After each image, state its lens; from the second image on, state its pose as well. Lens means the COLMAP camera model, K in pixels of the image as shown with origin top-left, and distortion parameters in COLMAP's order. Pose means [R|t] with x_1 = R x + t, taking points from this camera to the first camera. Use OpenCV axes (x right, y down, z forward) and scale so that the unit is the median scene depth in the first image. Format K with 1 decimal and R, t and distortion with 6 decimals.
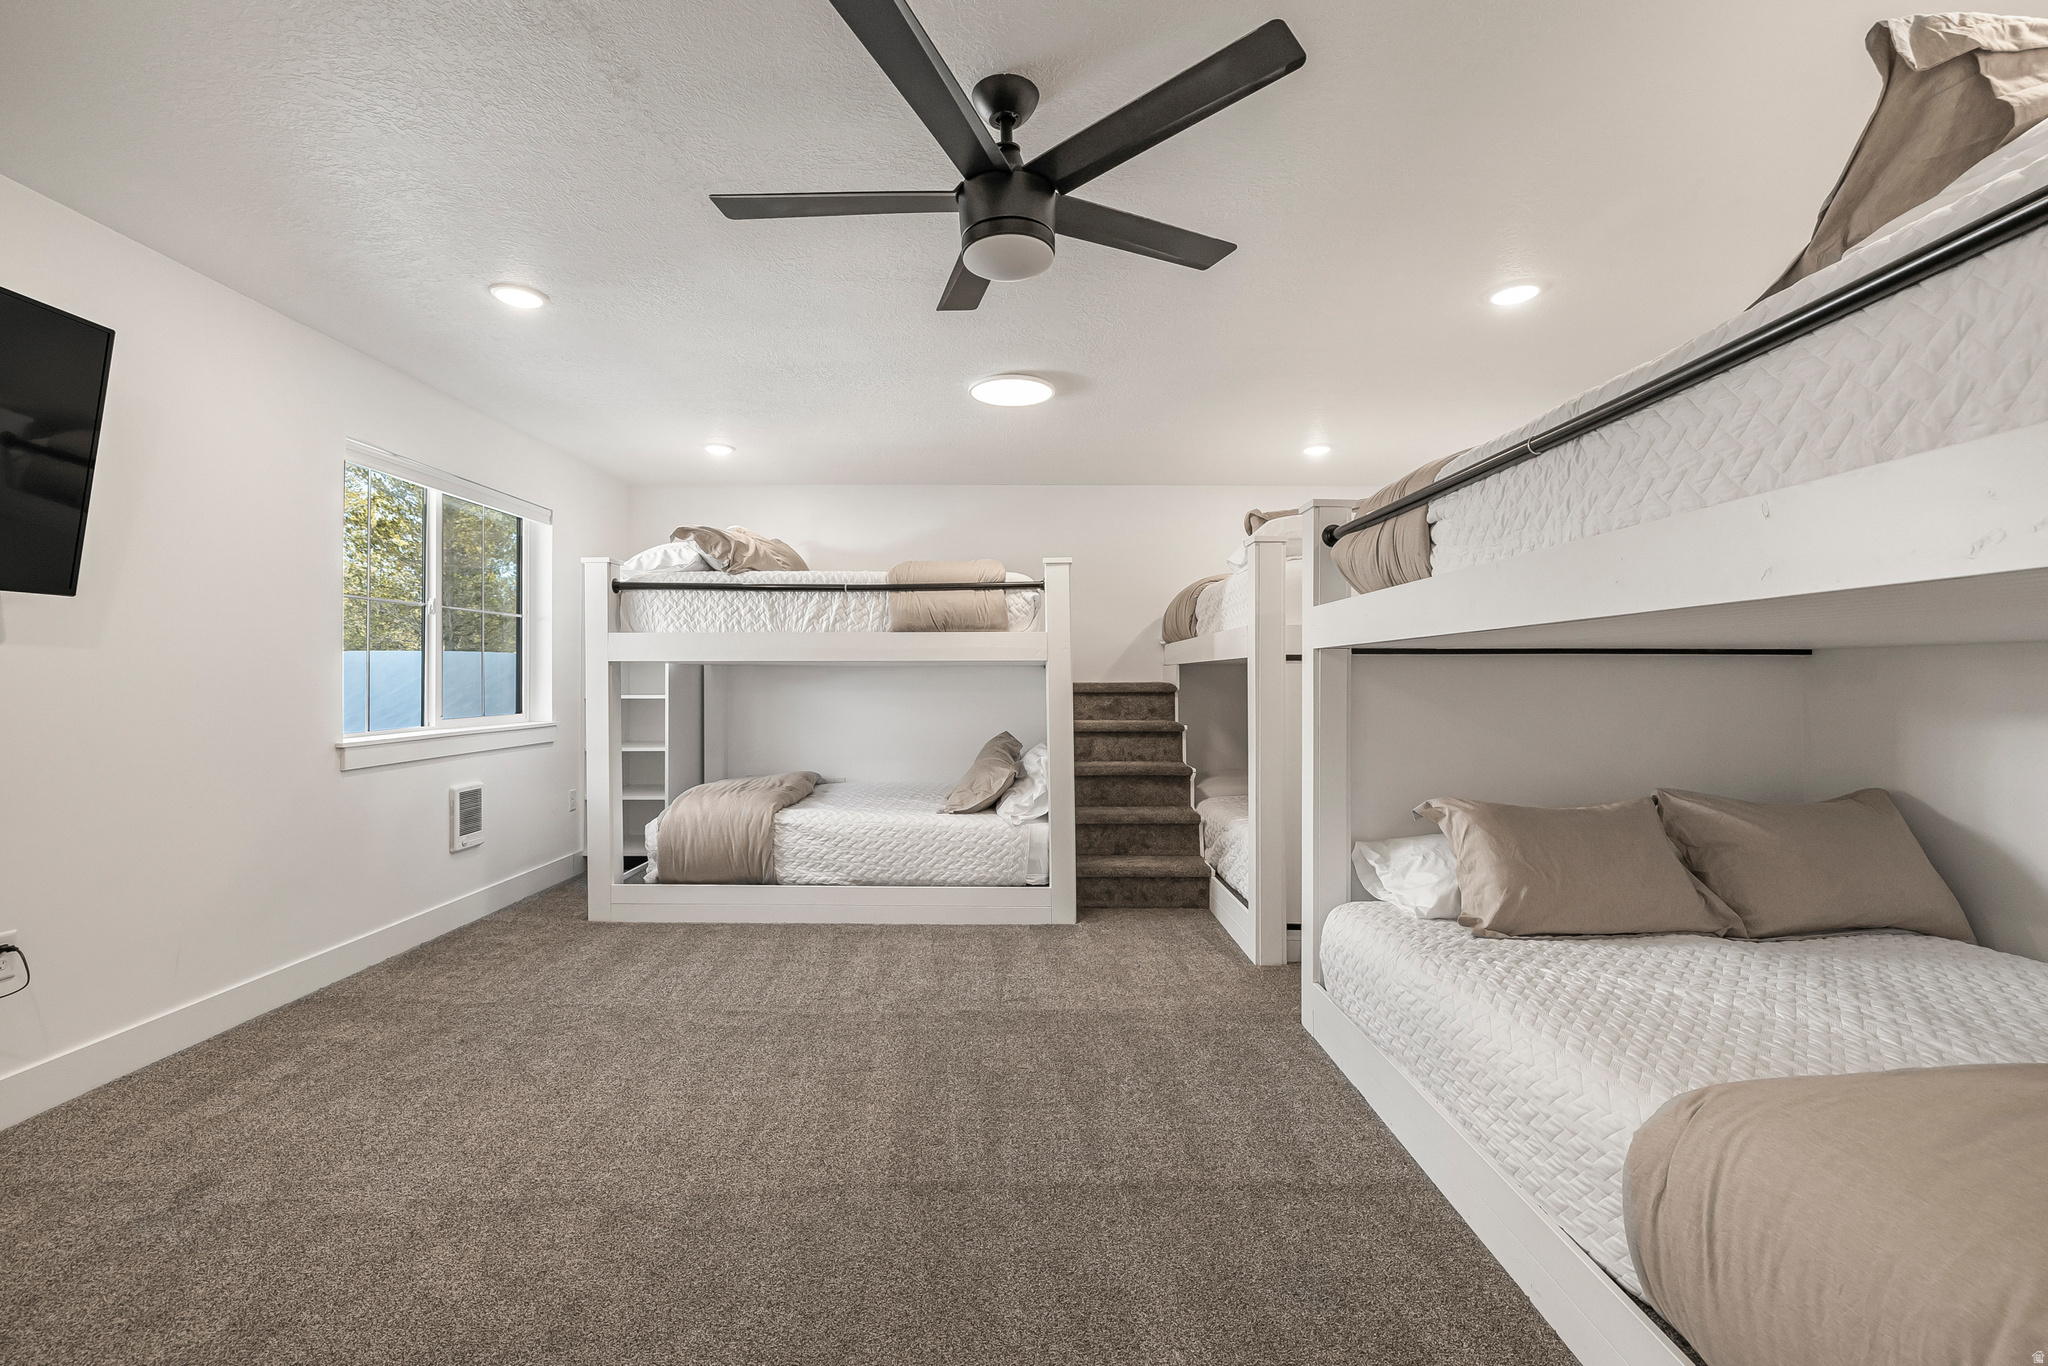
lens RADIAL K [[869.3, 0, 1011.0], [0, 869.3, 678.6], [0, 0, 1]] dist [-0.002224, -0.000223]
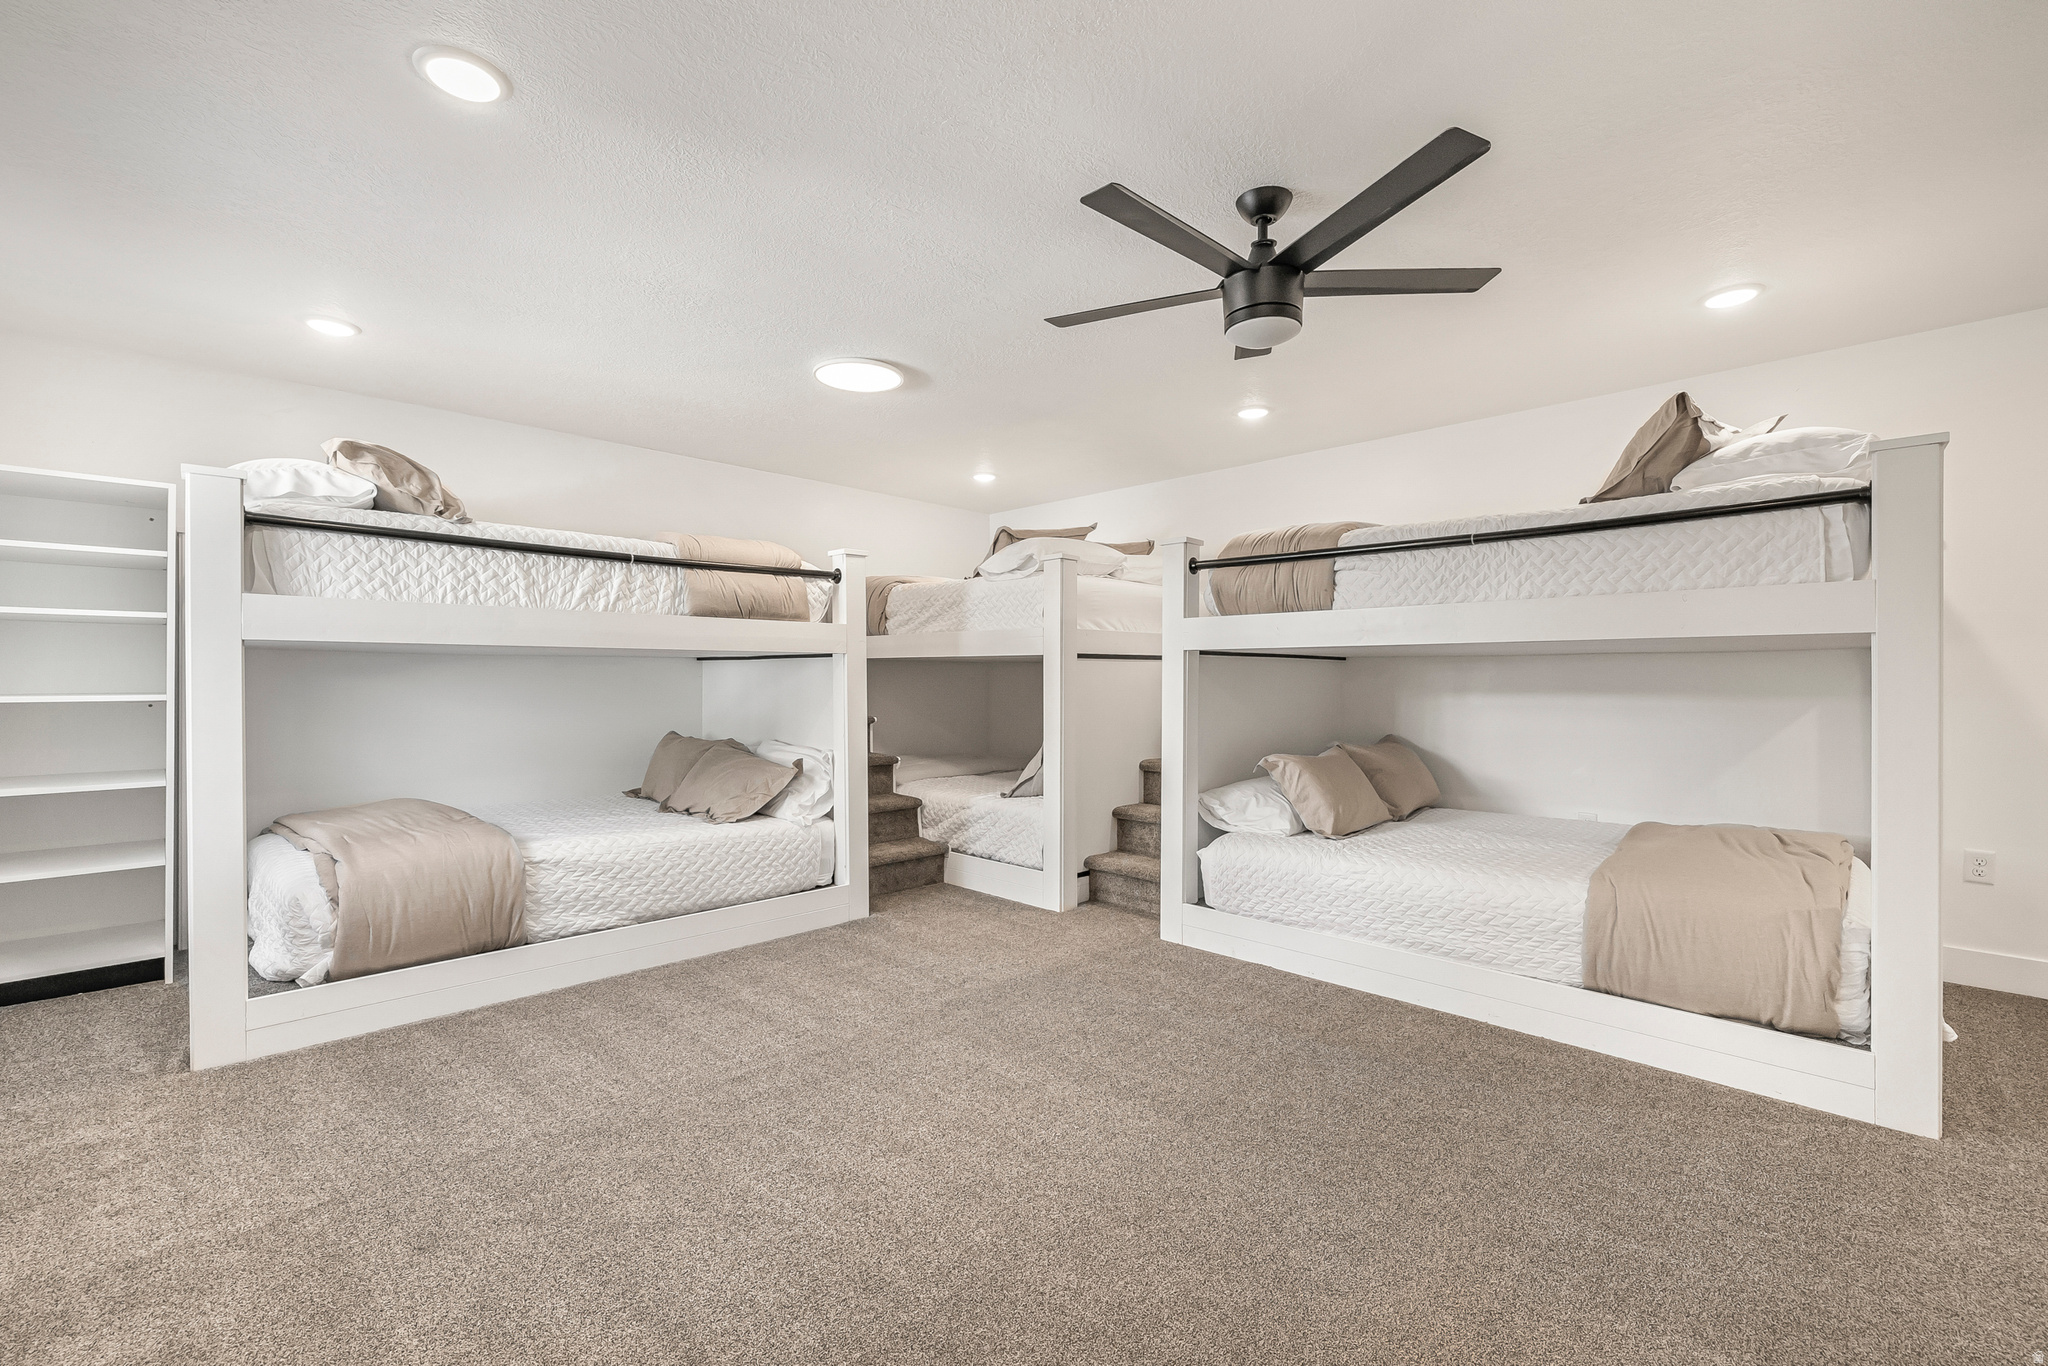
lens RADIAL K [[869.3, 0, 1014.9], [0, 869.3, 682.1], [0, 0, 1]] dist [-0.002224, -0.000223]
pose [[0.697339, -0.002360, 0.716737, -0.521032], [-0.003765, 0.999969, 0.006955, 0.003844], [-0.716731, -0.007548, 0.697309, 0.177652]]
